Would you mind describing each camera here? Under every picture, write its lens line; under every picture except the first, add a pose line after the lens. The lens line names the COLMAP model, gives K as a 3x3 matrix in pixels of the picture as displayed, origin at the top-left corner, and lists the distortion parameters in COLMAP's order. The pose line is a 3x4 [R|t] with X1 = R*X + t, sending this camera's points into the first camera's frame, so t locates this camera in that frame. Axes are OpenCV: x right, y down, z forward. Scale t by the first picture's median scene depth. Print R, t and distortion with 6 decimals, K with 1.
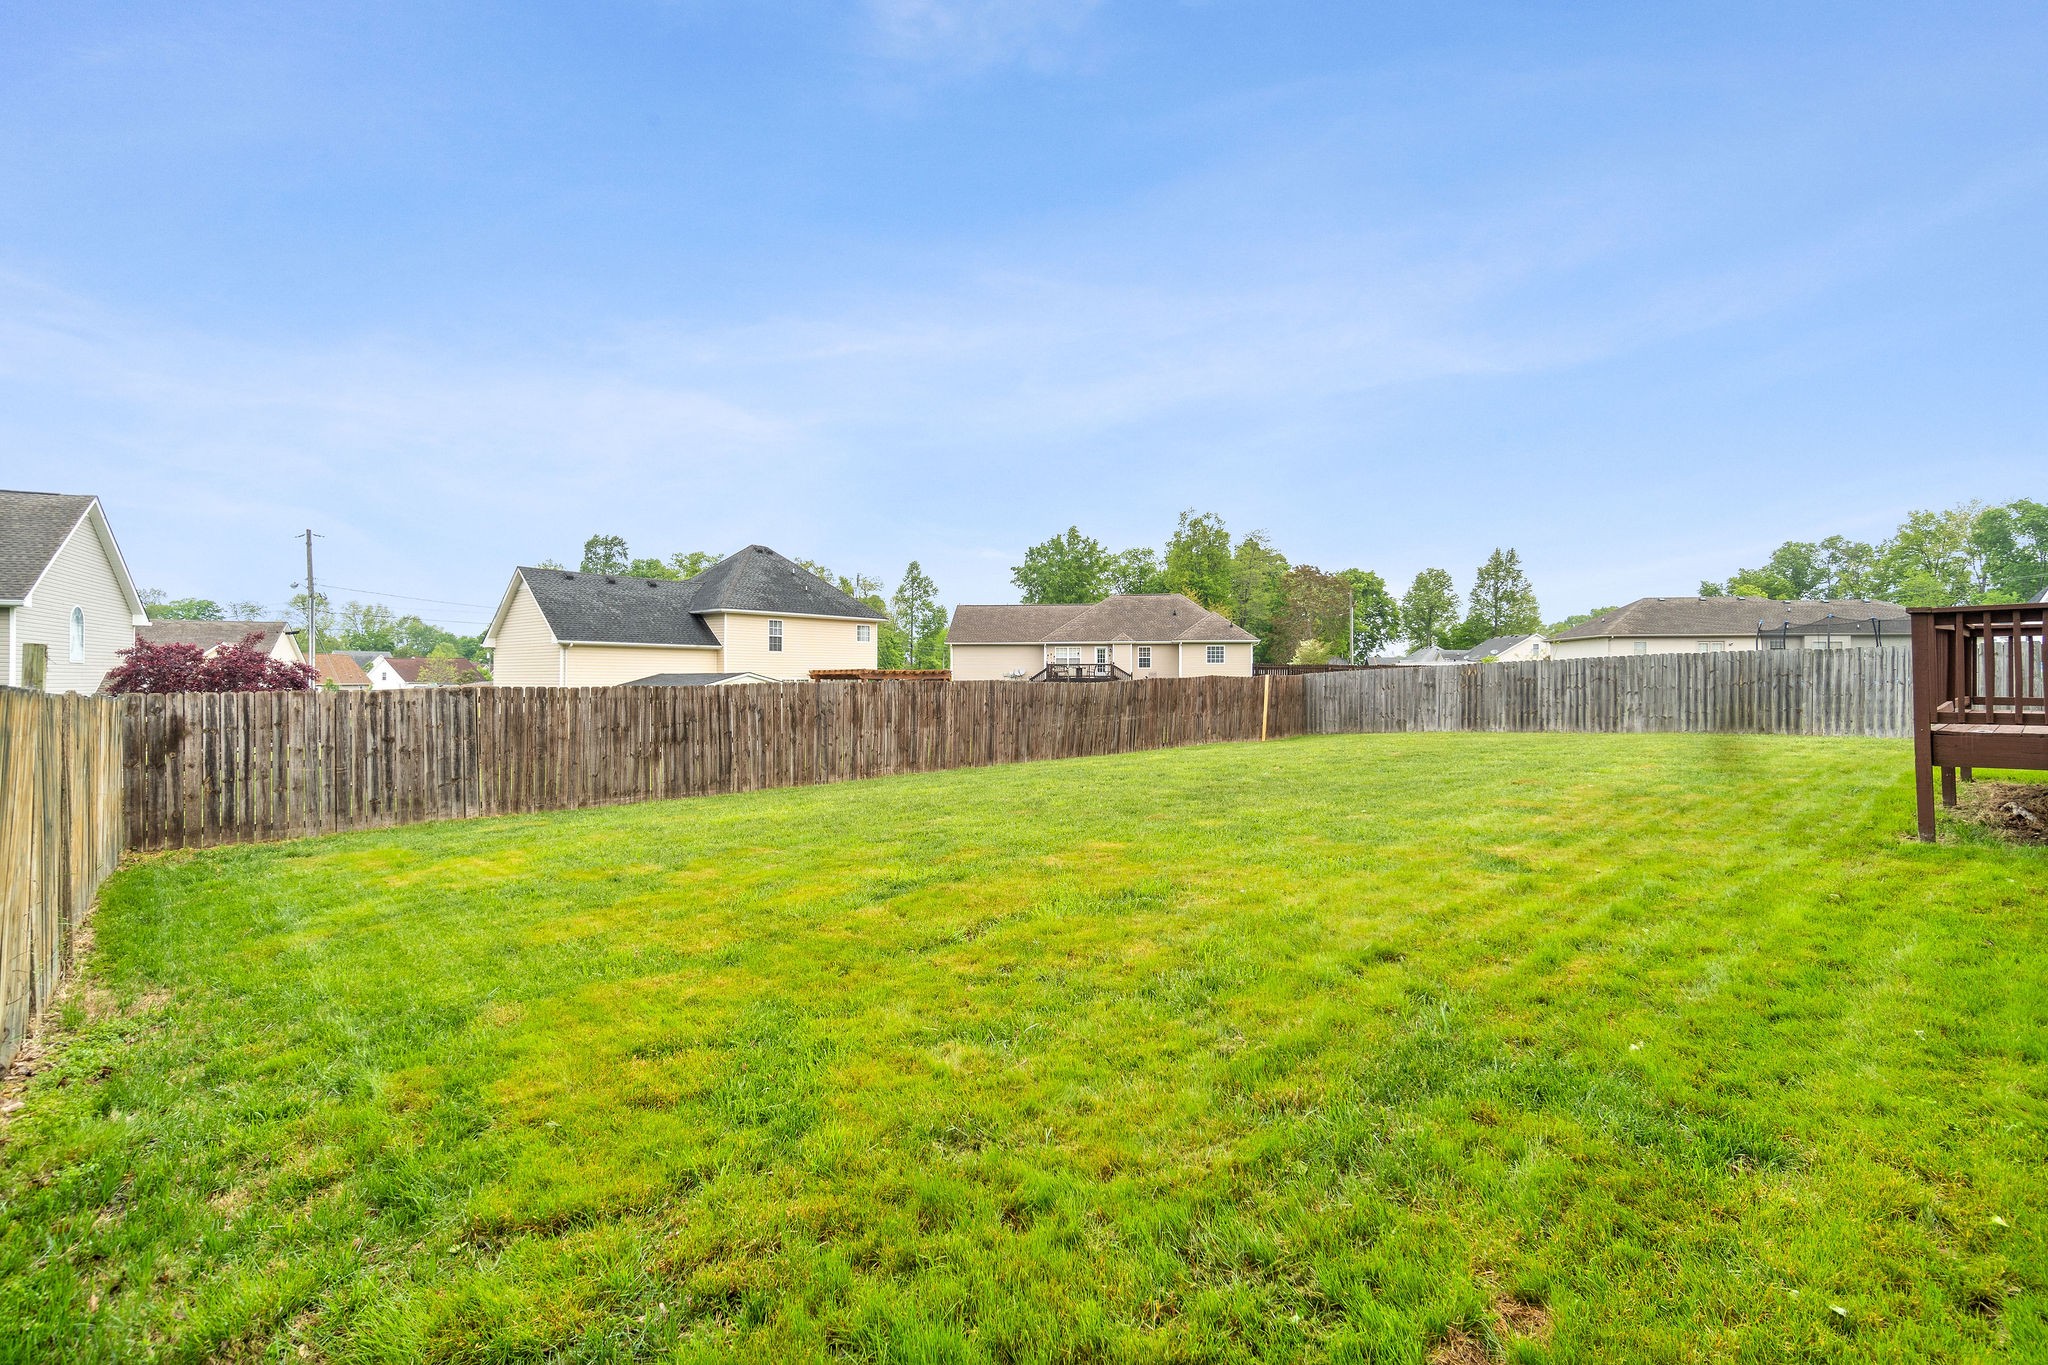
lens RADIAL K [[1000.0, 0, 1016.8], [0, 1000.0, 671.9], [0, 0, 1]] dist [0.001652, -0.000937]
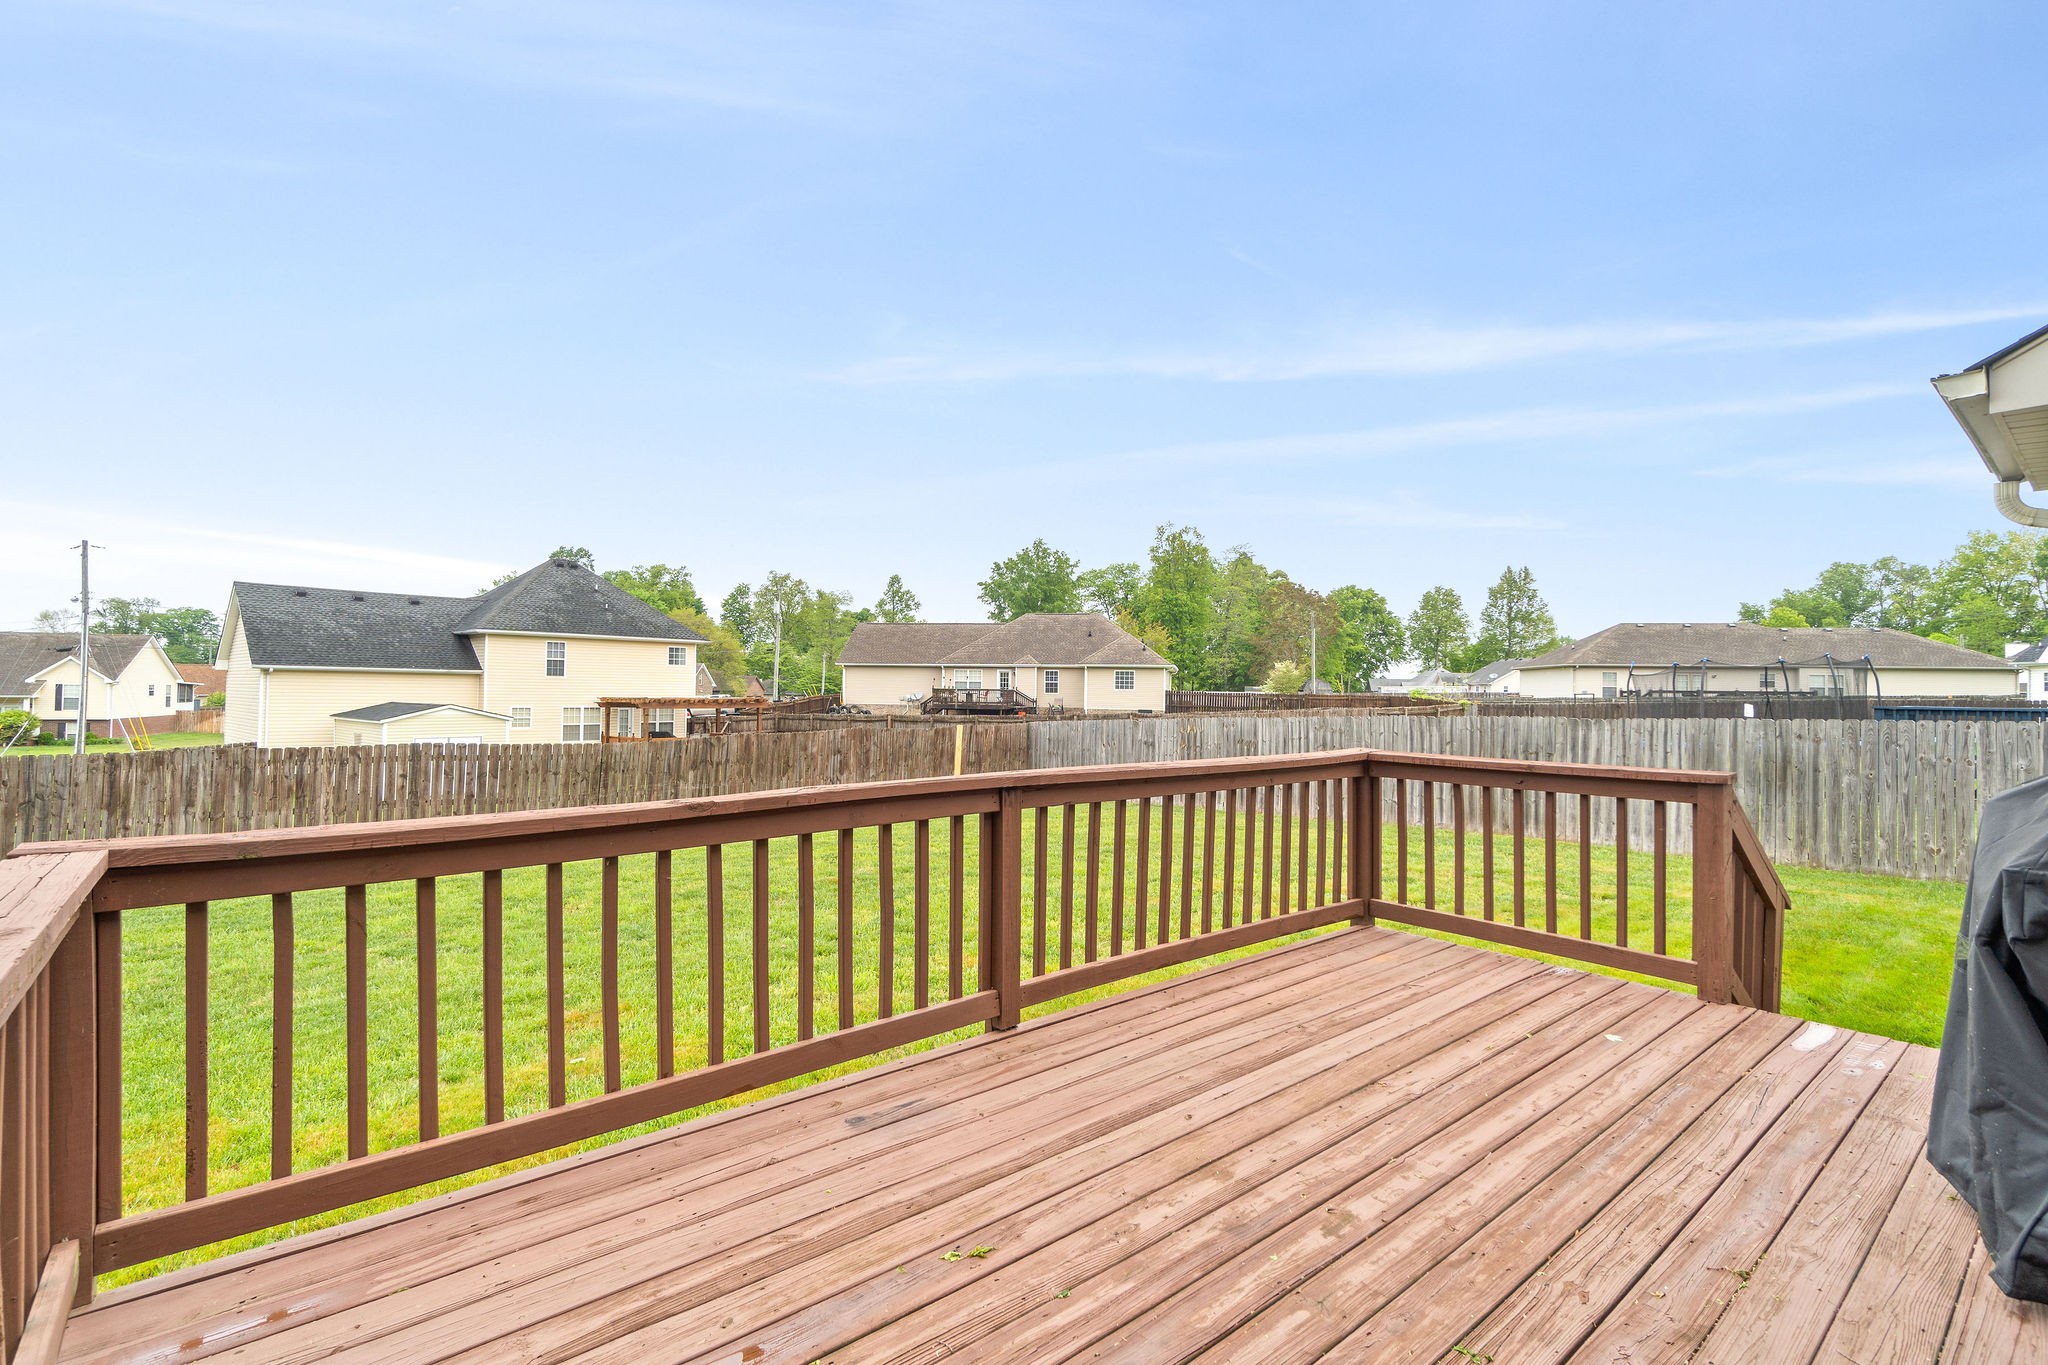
lens RADIAL K [[955.6, 0, 1053.5], [0, 955.6, 675.2], [0, 0, 1]] dist [-0.011917, -0.000150]
pose [[0.997864, 0.014848, -0.063616, 0.183524], [-0.015092, 0.999880, -0.003365, -0.017712], [0.063559, 0.004318, 0.997969, 0.116149]]
